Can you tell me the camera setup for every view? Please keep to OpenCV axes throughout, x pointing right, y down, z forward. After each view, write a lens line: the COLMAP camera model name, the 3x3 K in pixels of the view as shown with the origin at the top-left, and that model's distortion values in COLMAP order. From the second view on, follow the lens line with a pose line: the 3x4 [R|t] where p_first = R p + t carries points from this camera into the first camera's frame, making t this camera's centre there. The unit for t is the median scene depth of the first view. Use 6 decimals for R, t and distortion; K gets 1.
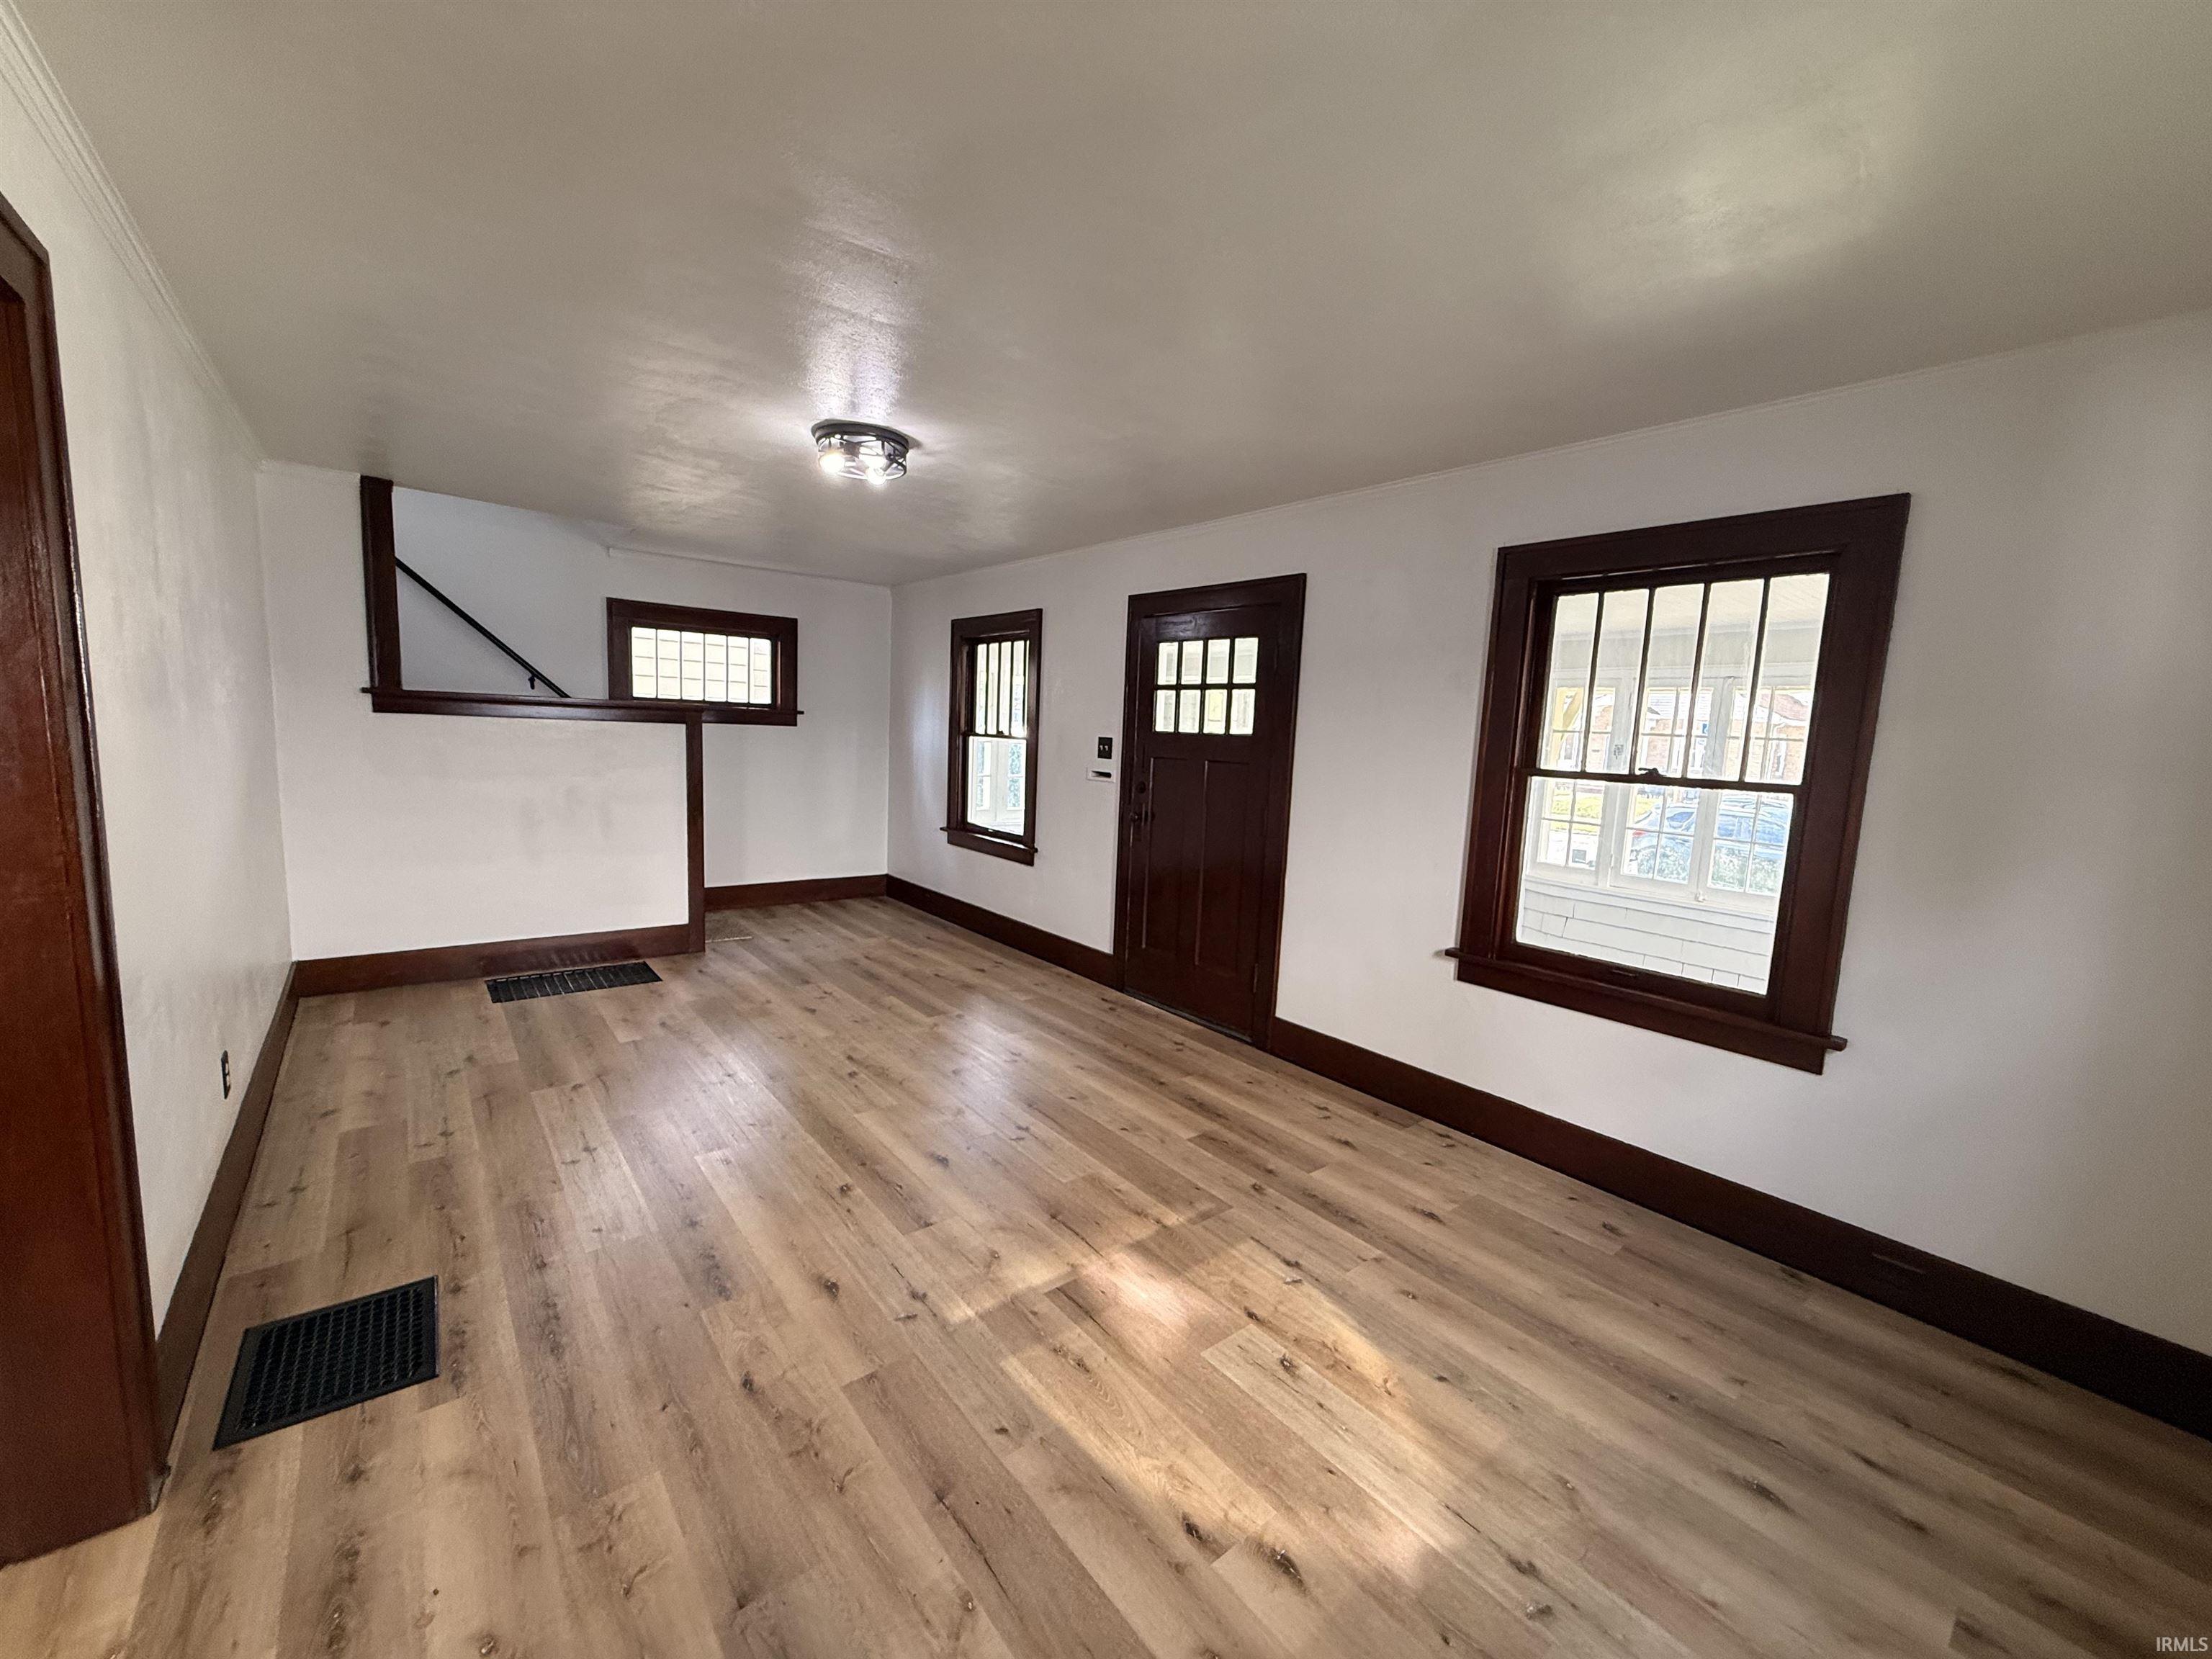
lens RADIAL K [[874.9, 0, 1103.3], [0, 874.9, 834.9], [0, 0, 1]] dist [-0.000996, -0.000137]
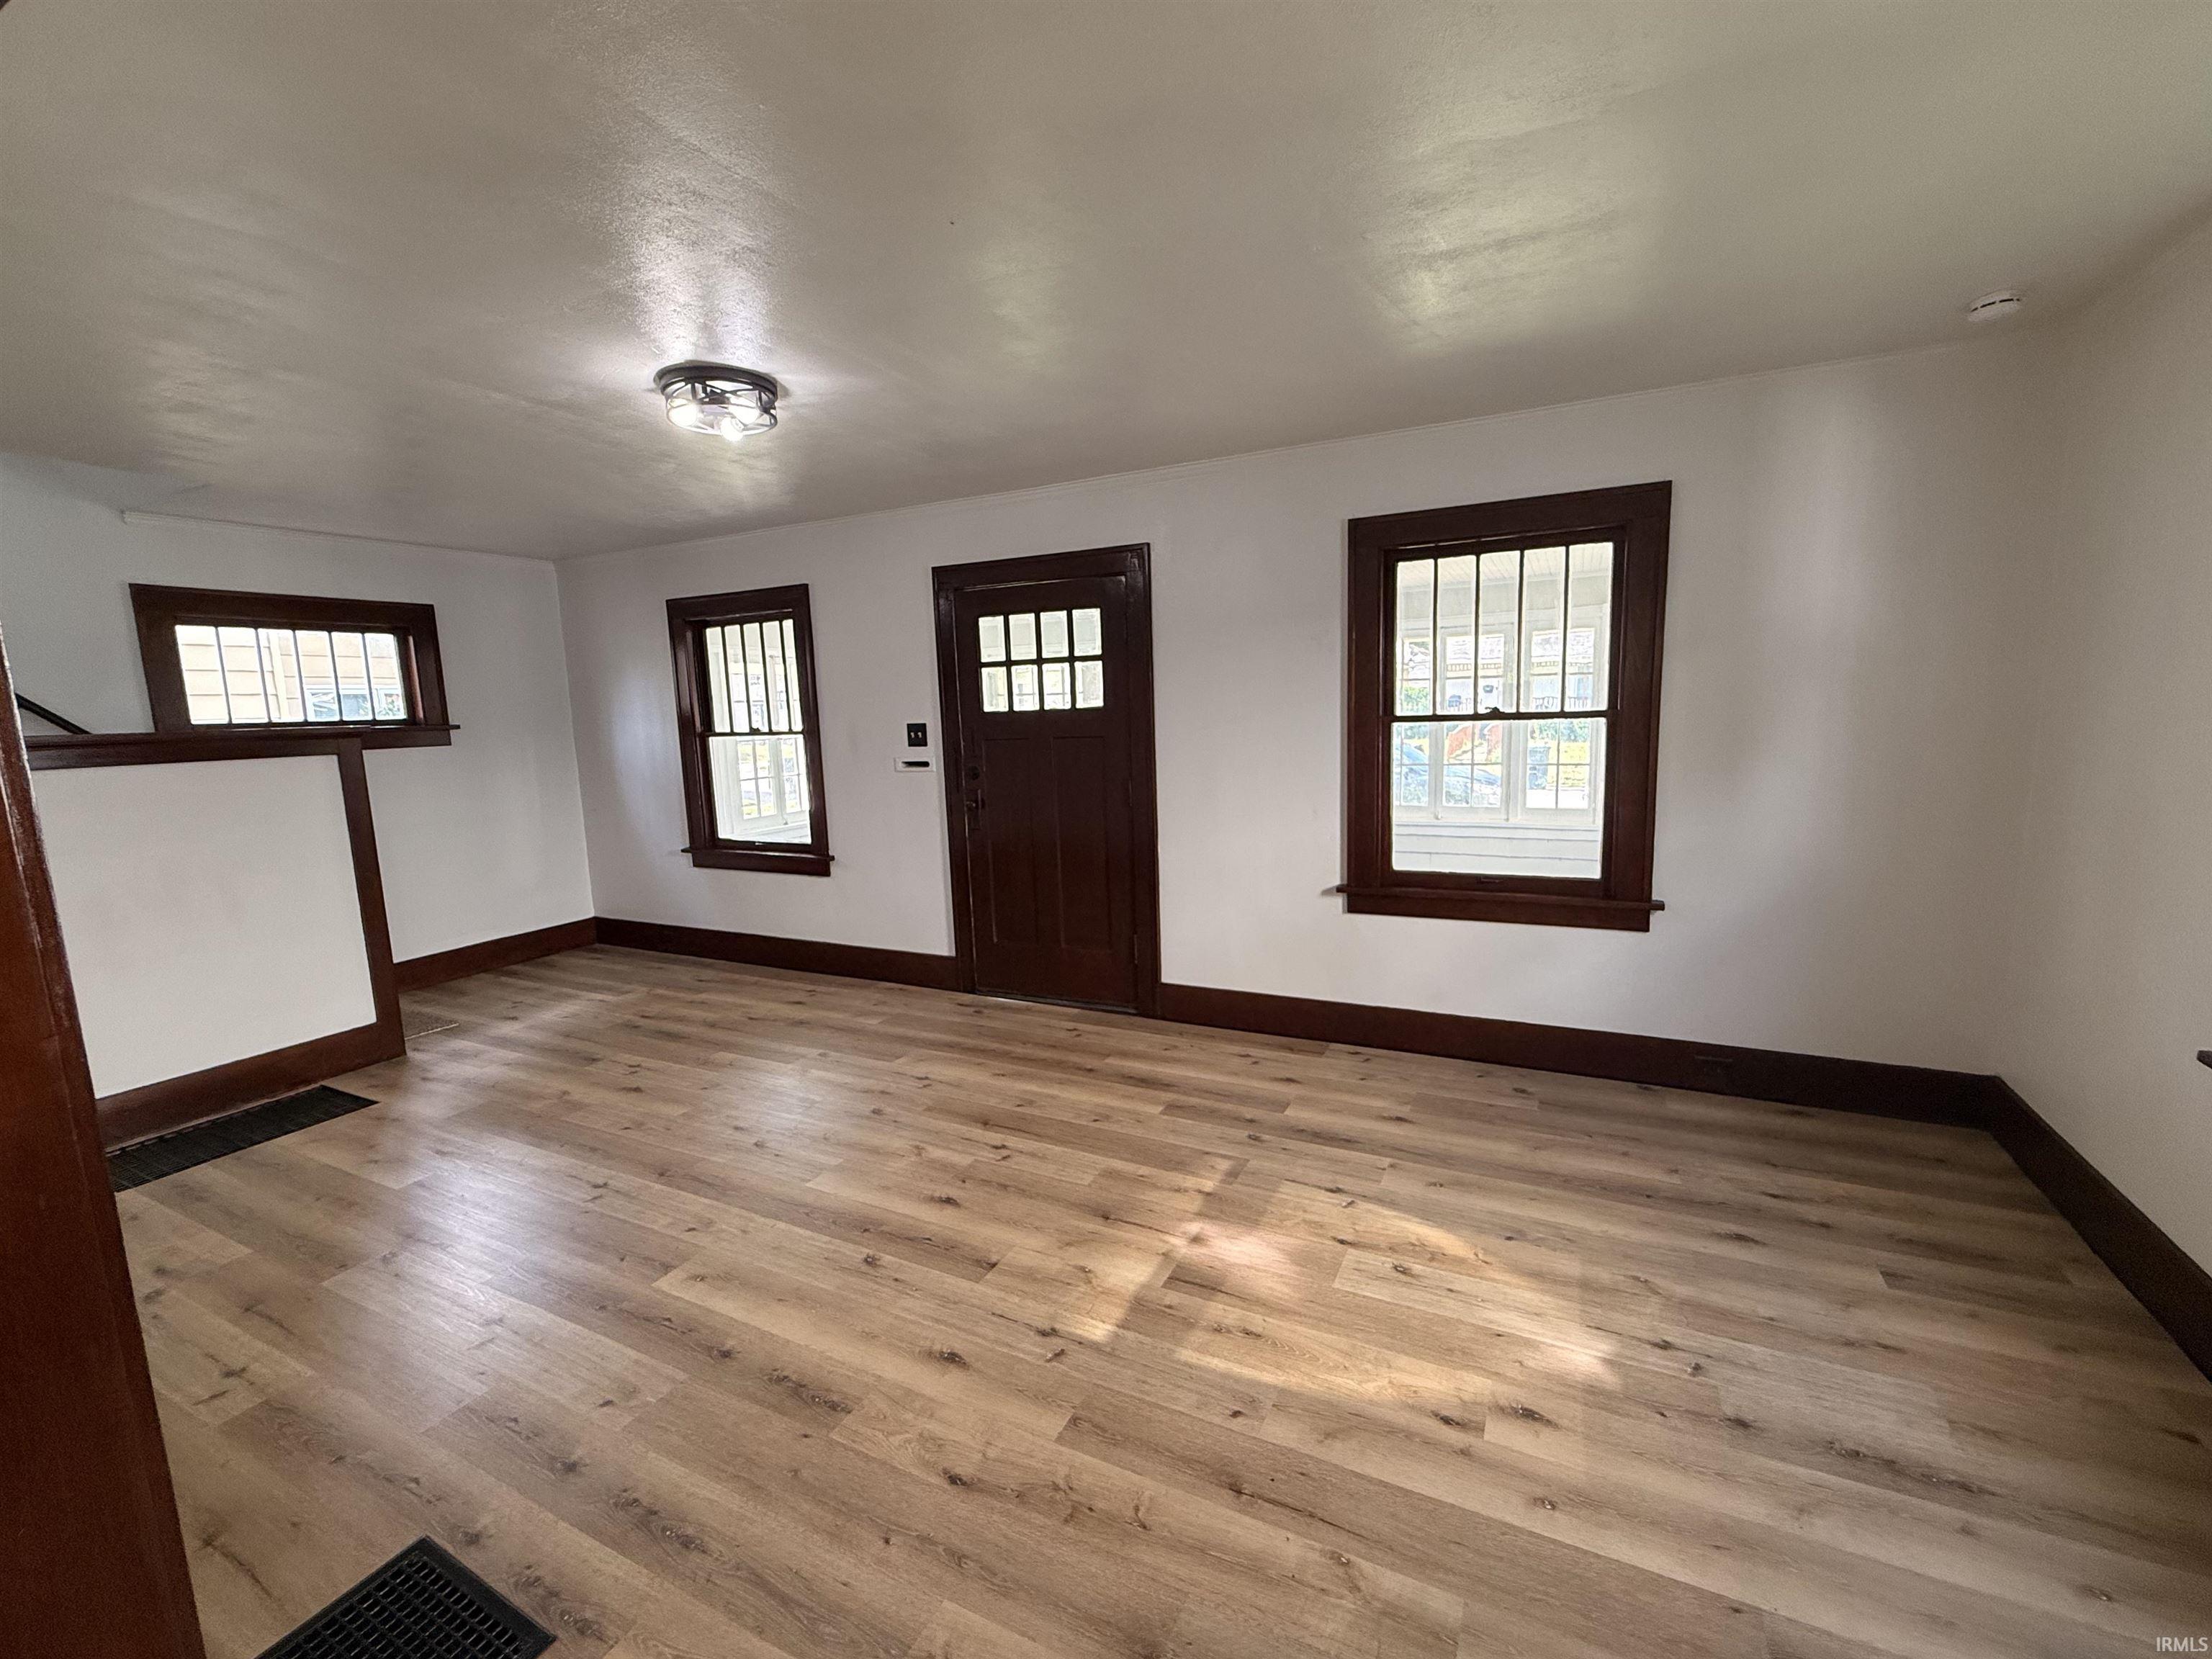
lens RADIAL K [[928.3, 0, 1112.2], [0, 928.3, 835.8], [0, 0, 1]] dist [-0.000712, 0.000058]
pose [[0.907229, -0.133324, 0.398949, -0.336940], [0.124792, 0.991049, 0.047415, -0.024300], [-0.401700, 0.006769, 0.915746, 0.046784]]
